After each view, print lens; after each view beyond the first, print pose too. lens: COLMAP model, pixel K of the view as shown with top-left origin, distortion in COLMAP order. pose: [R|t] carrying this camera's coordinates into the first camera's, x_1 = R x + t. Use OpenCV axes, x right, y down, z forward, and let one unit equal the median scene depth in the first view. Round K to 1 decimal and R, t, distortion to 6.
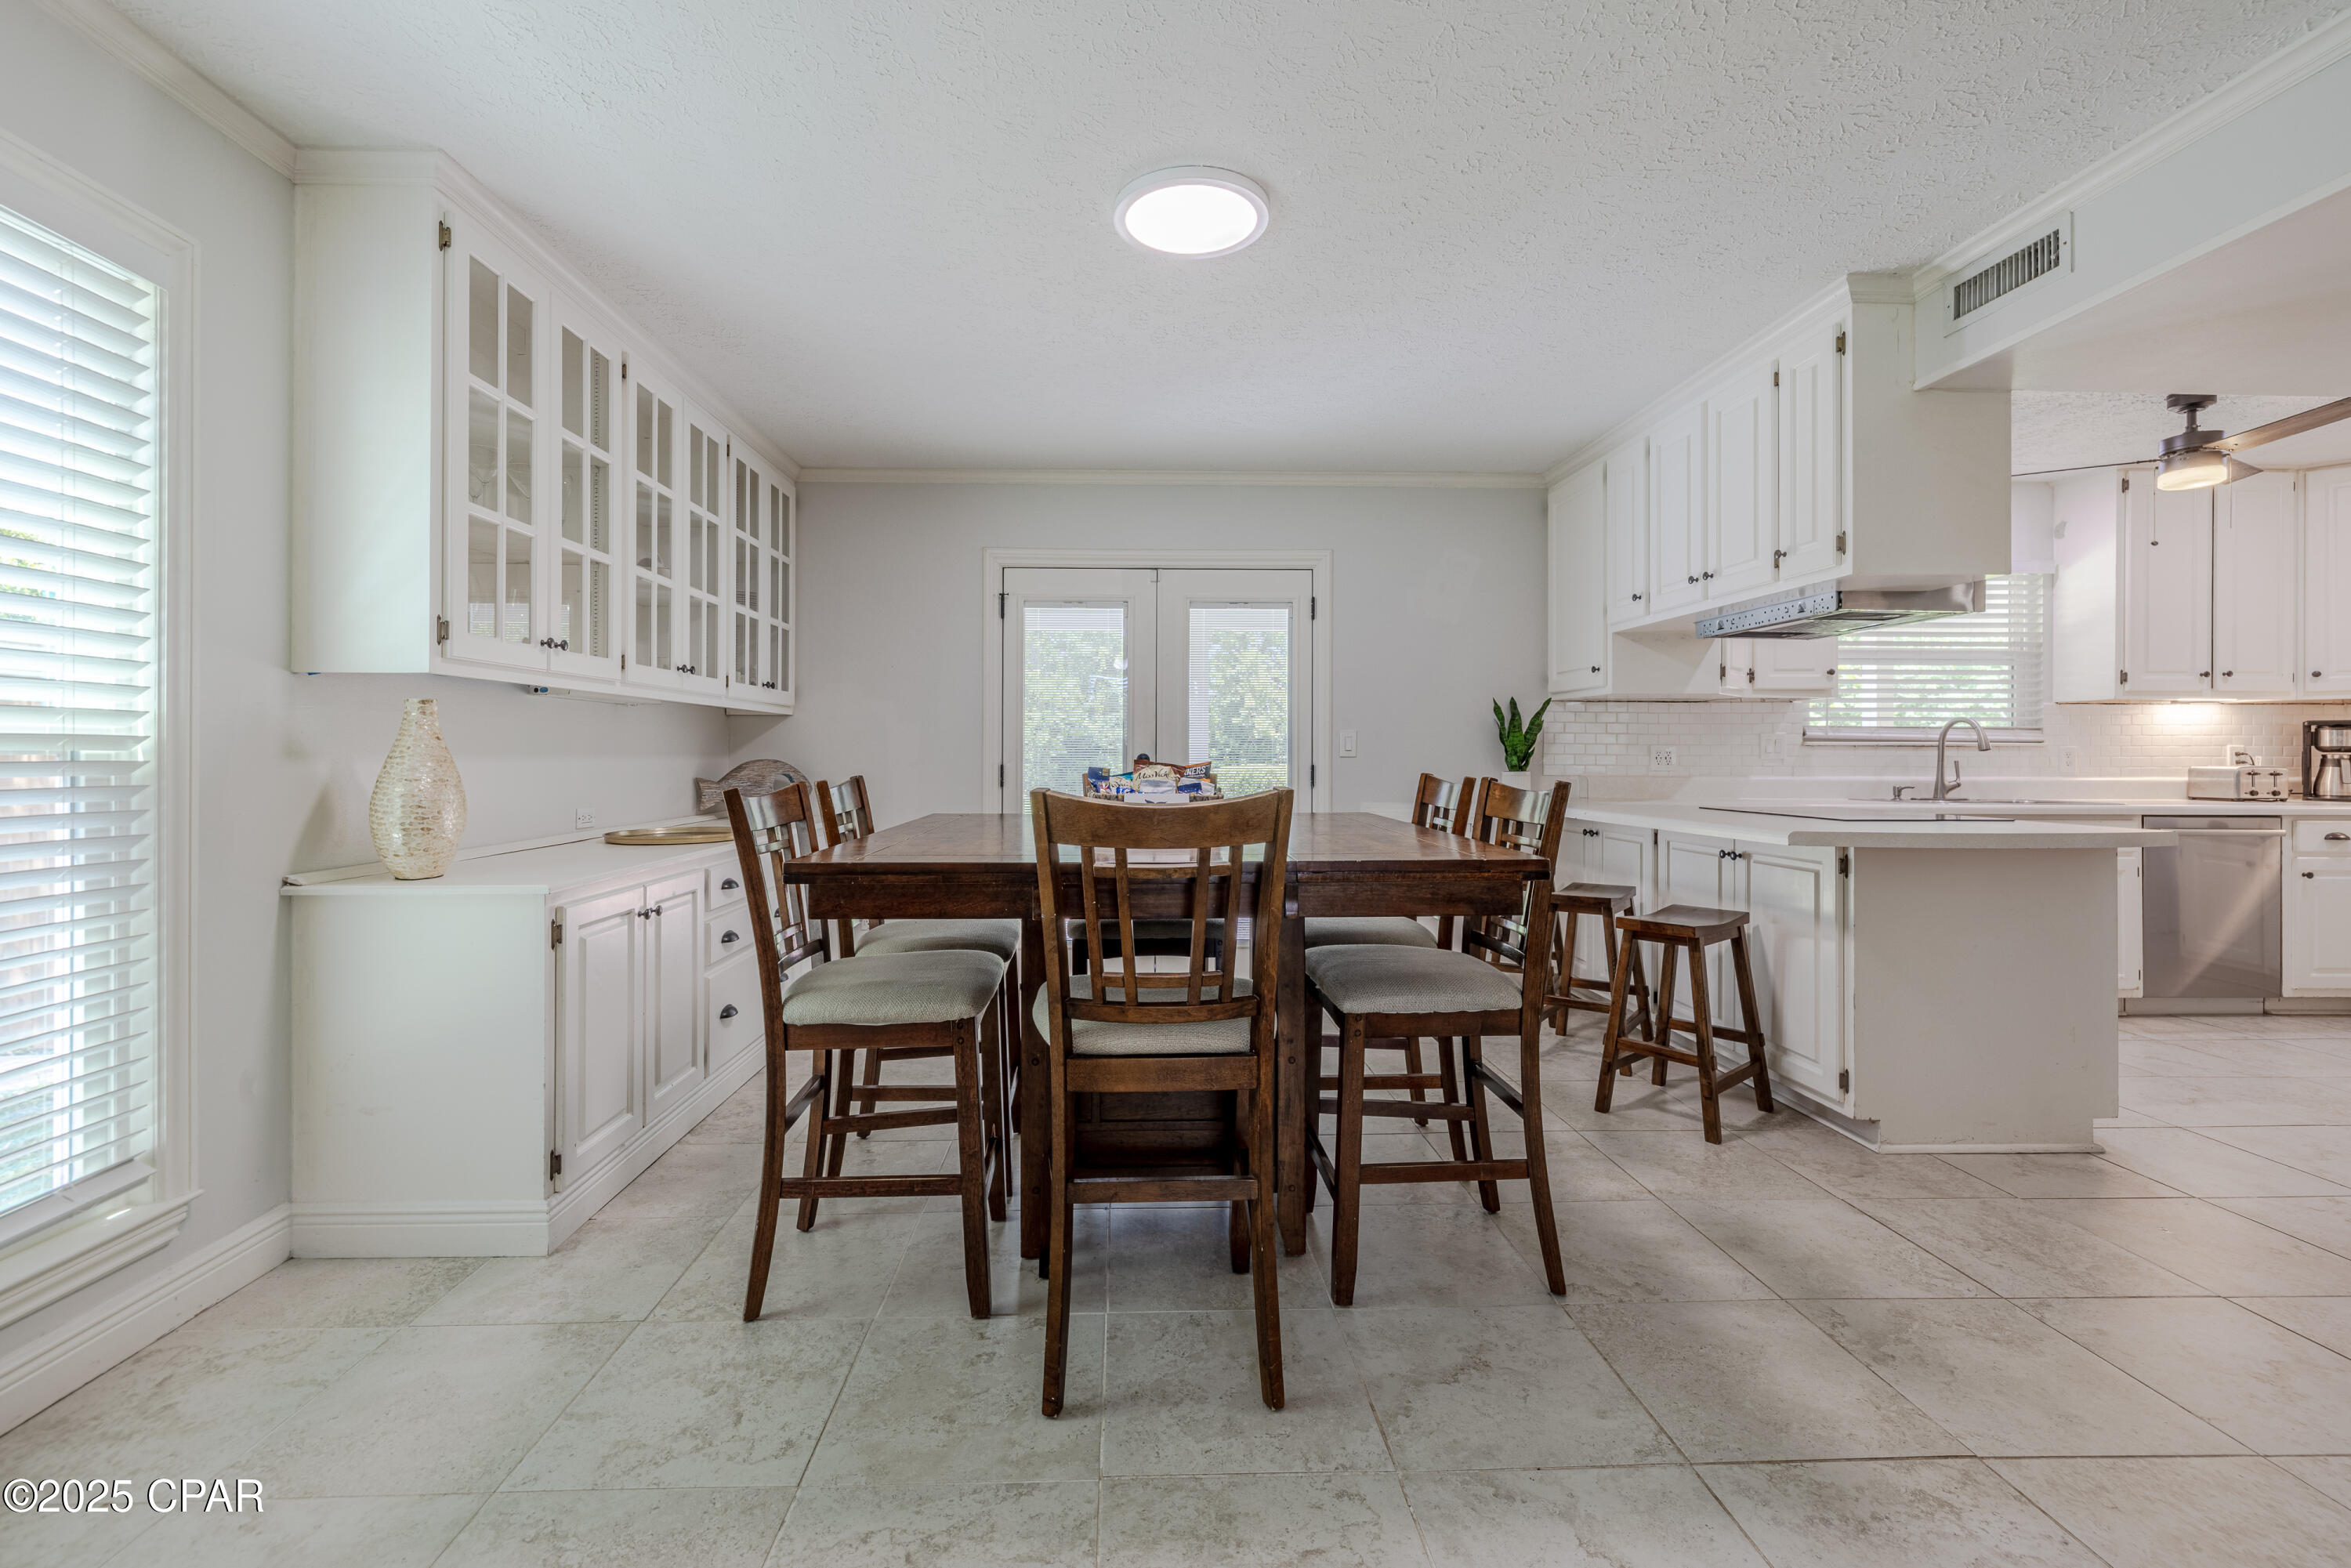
lens RADIAL K [[1004.2, 0, 1157.5], [0, 1004.2, 752.6], [0, 0, 1]] dist [0.004579, -0.000387]
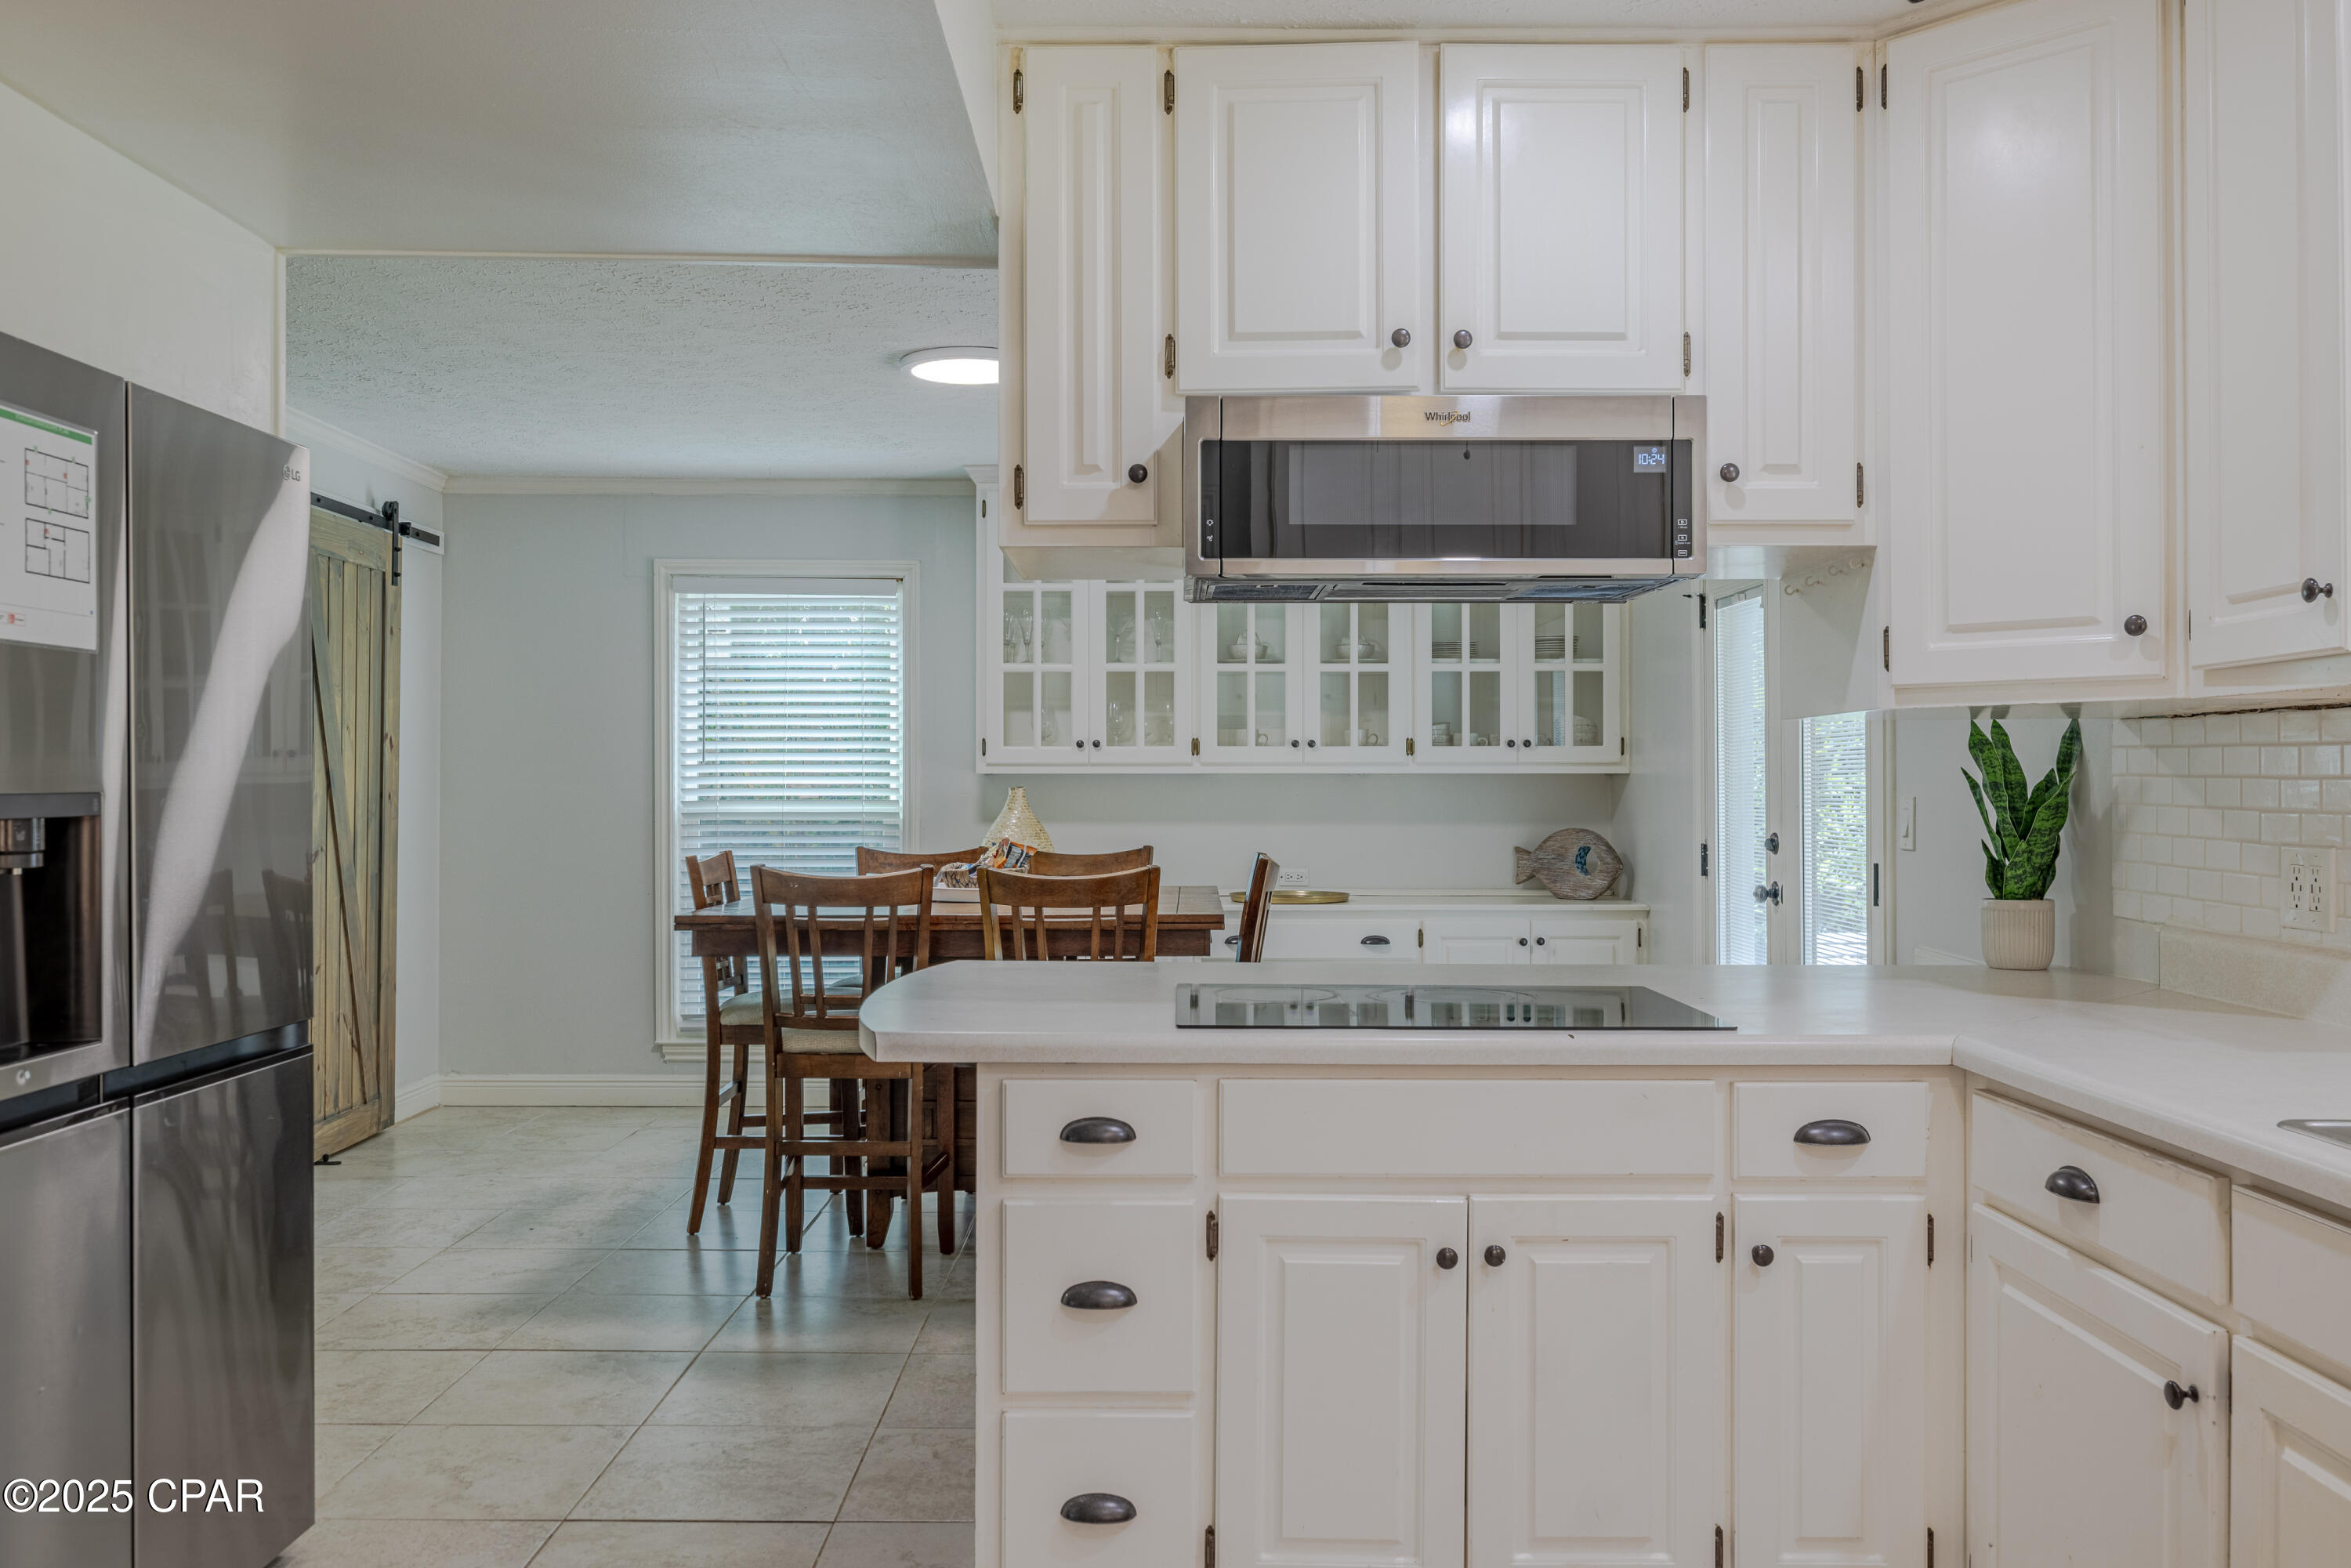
lens RADIAL K [[1878.8, 0, 1168.1], [0, 1878.8, 768.6], [0, 0, 1]] dist [0.002227, 0.005465]
pose [[-0.046992, -0.008549, -0.998859, 1.247974], [0.004102, 0.999953, -0.008751, -0.031100], [0.998887, -0.004509, -0.046955, 0.760741]]
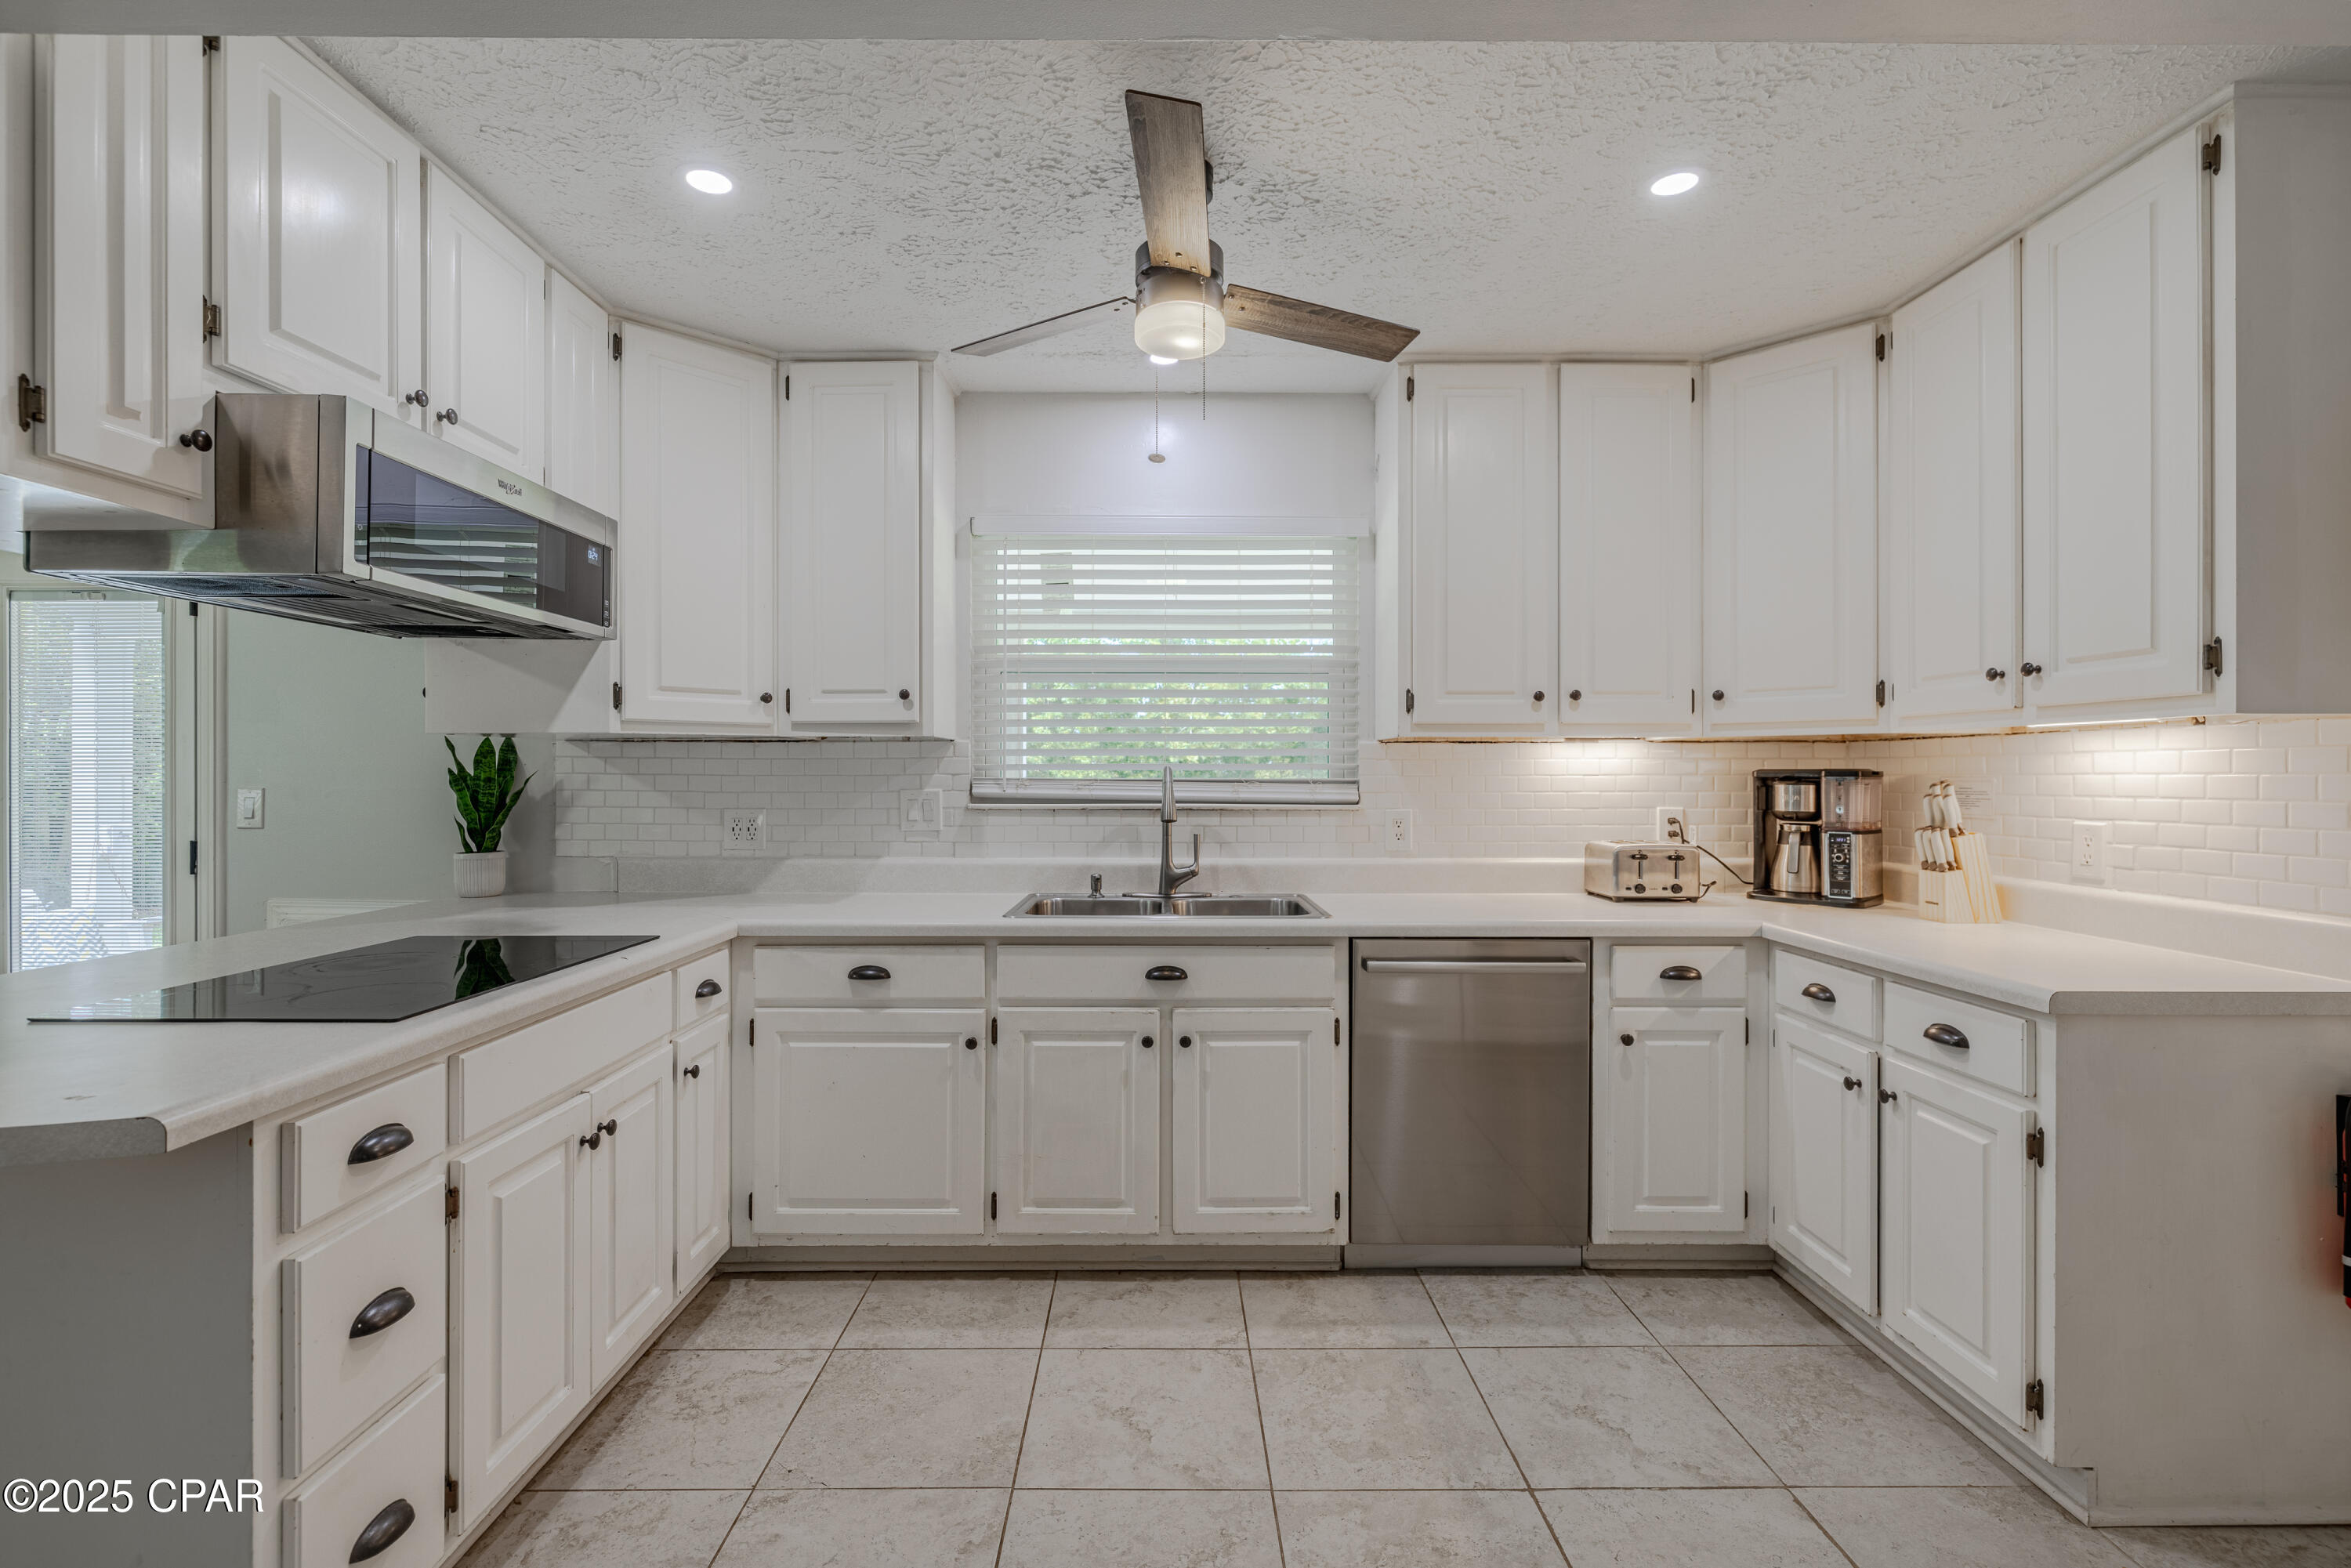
lens RADIAL K [[1038.8, 0, 1173.9], [0, 1038.8, 774.0], [0, 0, 1]] dist [-0.012263, 0.000491]
pose [[0.999569, -0.000701, -0.029345, 0.901489], [0.000804, 0.999994, 0.003491, -0.035571], [0.029343, -0.003514, 0.999563, 0.396193]]
